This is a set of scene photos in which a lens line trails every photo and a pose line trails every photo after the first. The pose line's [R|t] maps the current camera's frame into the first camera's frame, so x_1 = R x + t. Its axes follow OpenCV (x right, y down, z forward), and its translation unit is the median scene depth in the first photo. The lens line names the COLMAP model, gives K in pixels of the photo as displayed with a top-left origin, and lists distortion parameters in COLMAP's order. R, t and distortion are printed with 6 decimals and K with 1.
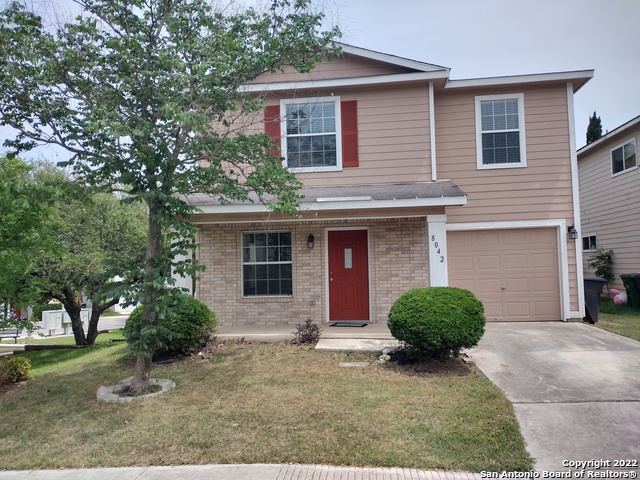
lens RADIAL K [[473.0, 0, 317.5], [0, 473.0, 239.5], [0, 0, 1]] dist [0.059418, -0.079860]
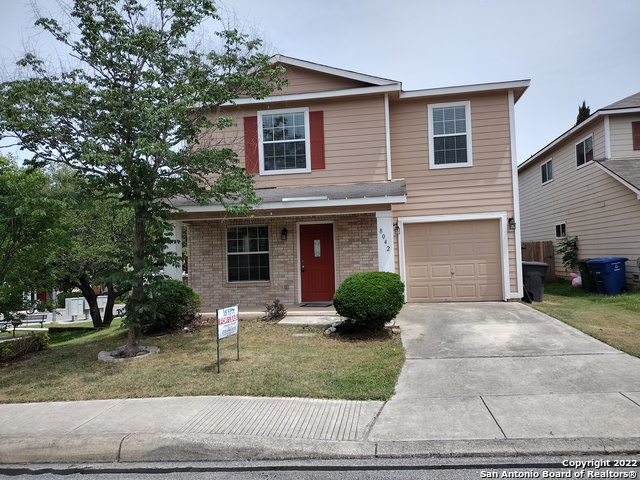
lens RADIAL K [[473.0, 0, 317.5], [0, 473.0, 239.5], [0, 0, 1]] dist [0.059418, -0.079860]
pose [[0.999148, -0.011657, -0.039580, 0.111782], [0.012696, 0.999579, 0.026085, -0.012002], [0.039260, -0.026566, 0.998876, -0.156442]]
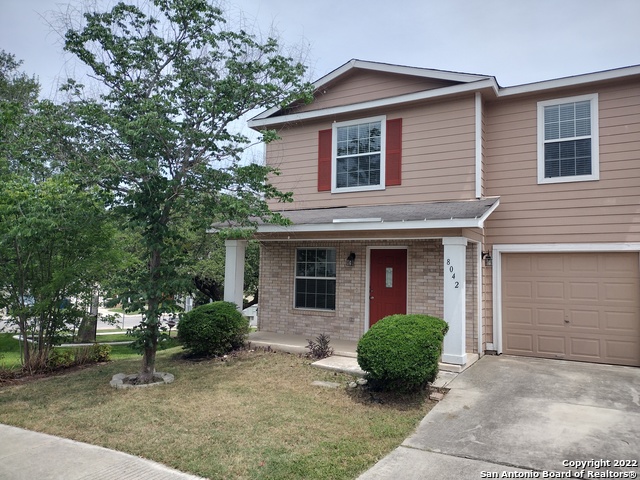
lens RADIAL K [[473.0, 0, 317.5], [0, 473.0, 239.5], [0, 0, 1]] dist [0.059418, -0.079860]
pose [[0.918663, 0.017725, -0.394645, 0.318304], [-0.021816, 0.999745, -0.005881, -0.030767], [0.394440, 0.014013, 0.918815, 0.025737]]
